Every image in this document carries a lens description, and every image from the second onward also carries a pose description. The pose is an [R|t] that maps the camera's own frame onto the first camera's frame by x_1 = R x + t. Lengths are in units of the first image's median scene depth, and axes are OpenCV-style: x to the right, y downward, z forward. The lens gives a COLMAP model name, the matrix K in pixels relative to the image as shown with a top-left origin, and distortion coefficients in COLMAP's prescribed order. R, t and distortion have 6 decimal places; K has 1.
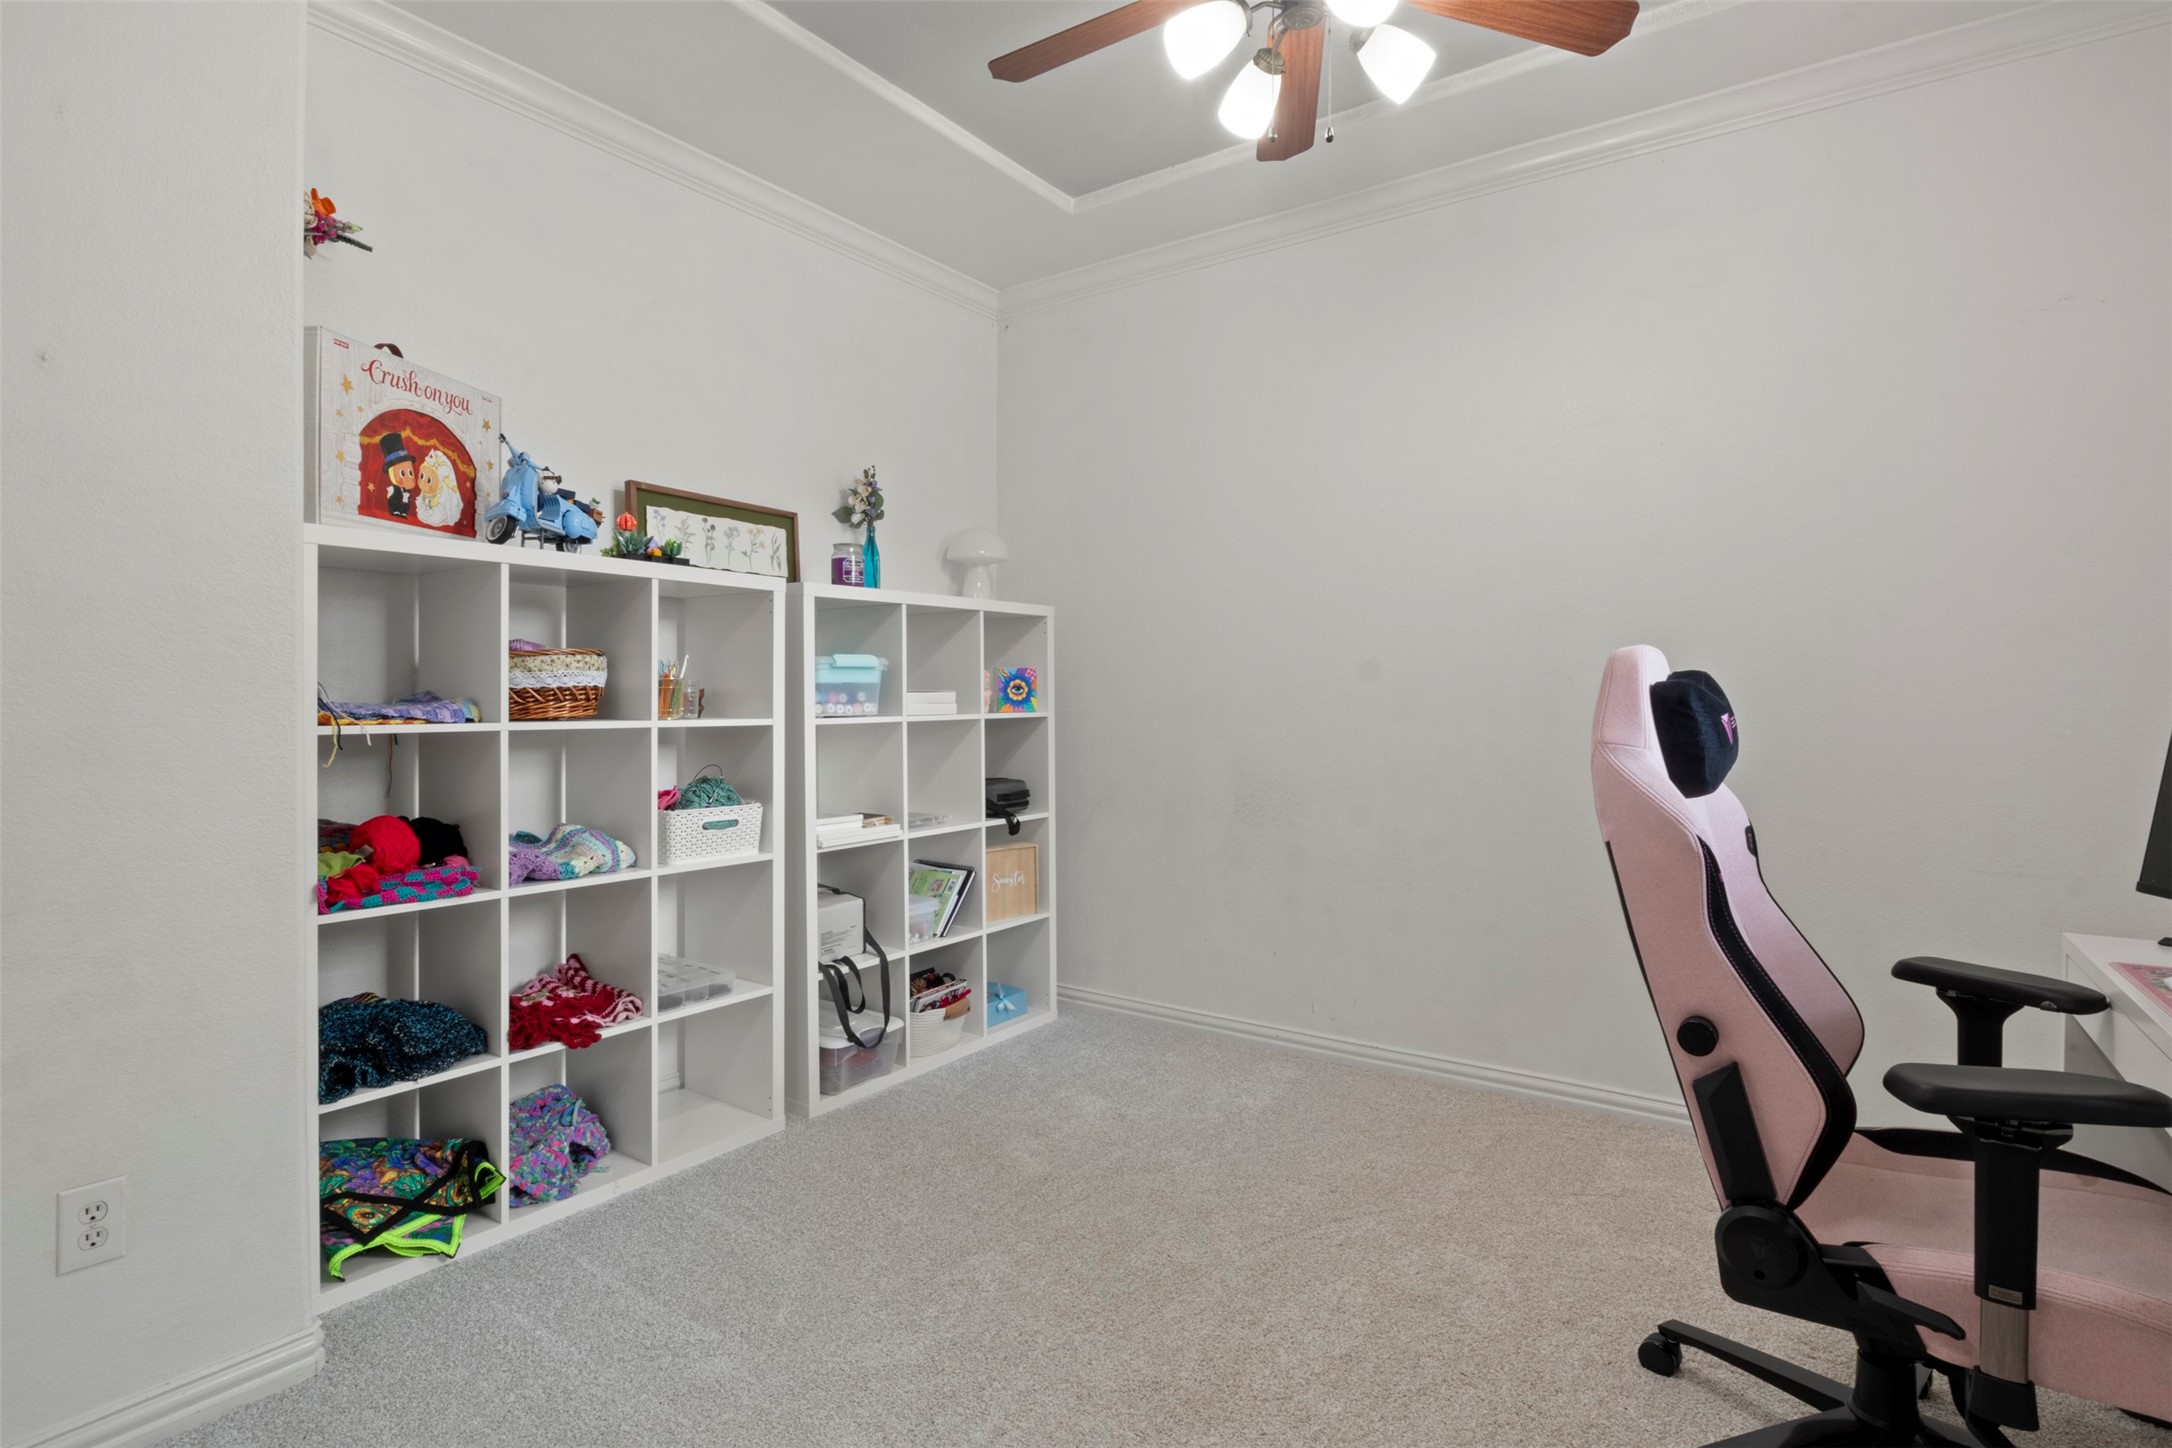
lens RADIAL K [[1077.8, 0, 1079.6], [0, 1077.8, 713.6], [0, 0, 1]] dist [-0.006969, -0.001535]
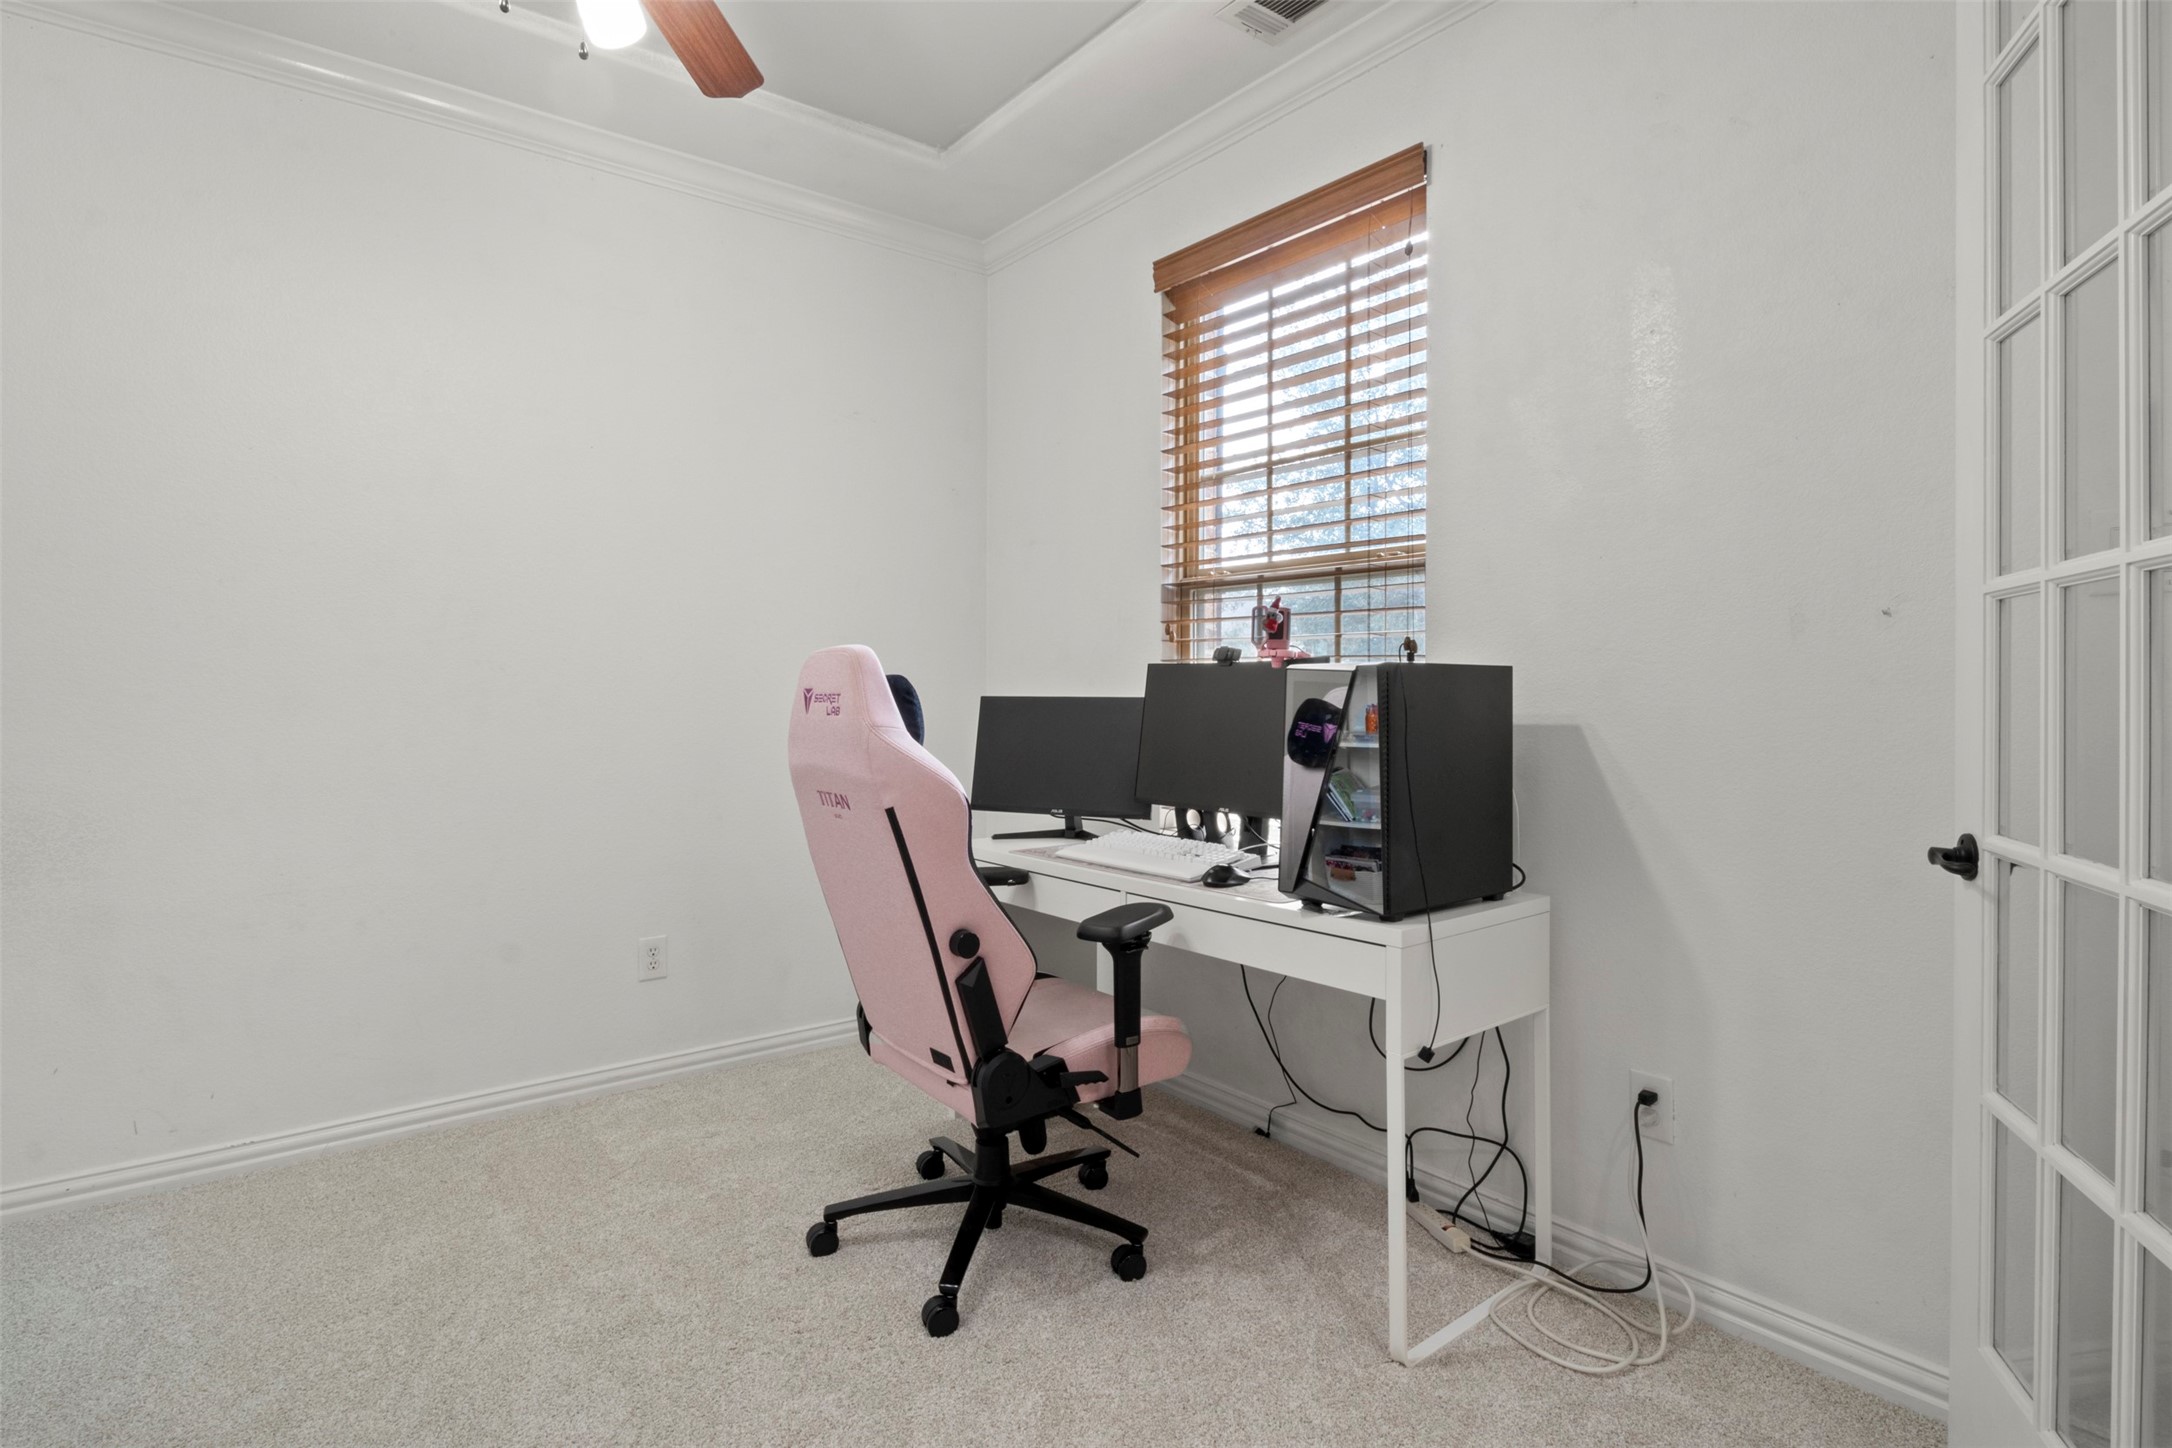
lens RADIAL K [[1077.8, 0, 1079.0], [0, 1077.8, 702.5], [0, 0, 1]] dist [-0.006969, -0.001535]
pose [[0.286840, -0.008679, 0.957939, -0.609668], [0.014287, 0.999887, 0.004780, -0.000187], [-0.957872, 0.012315, 0.286932, 0.446696]]
